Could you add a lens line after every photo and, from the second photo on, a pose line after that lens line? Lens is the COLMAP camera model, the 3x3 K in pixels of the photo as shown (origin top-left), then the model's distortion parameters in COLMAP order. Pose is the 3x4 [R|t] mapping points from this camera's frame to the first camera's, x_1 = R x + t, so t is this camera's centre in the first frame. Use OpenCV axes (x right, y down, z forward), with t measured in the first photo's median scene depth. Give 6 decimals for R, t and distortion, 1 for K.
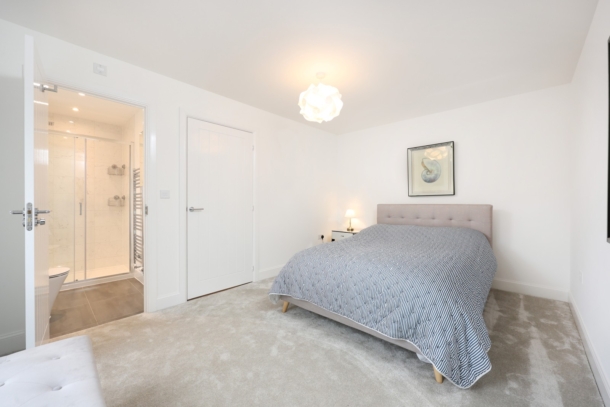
lens RADIAL K [[242.4, 0, 305.1], [0, 242.4, 202.3], [0, 0, 1]] dist [-0.000100, -0.000003]
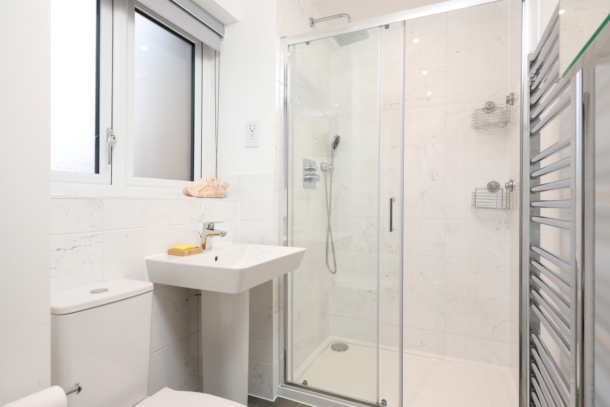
lens RADIAL K [[339.3, 0, 305.7], [0, 339.3, 202.7], [0, 0, 1]] dist [0.052540, 0.000425]
pose [[0.337495, 0.006483, -0.941305, -0.368417], [-0.004865, 0.999975, 0.005143, 0.004512], [0.941315, 0.002844, 0.337518, 0.542575]]
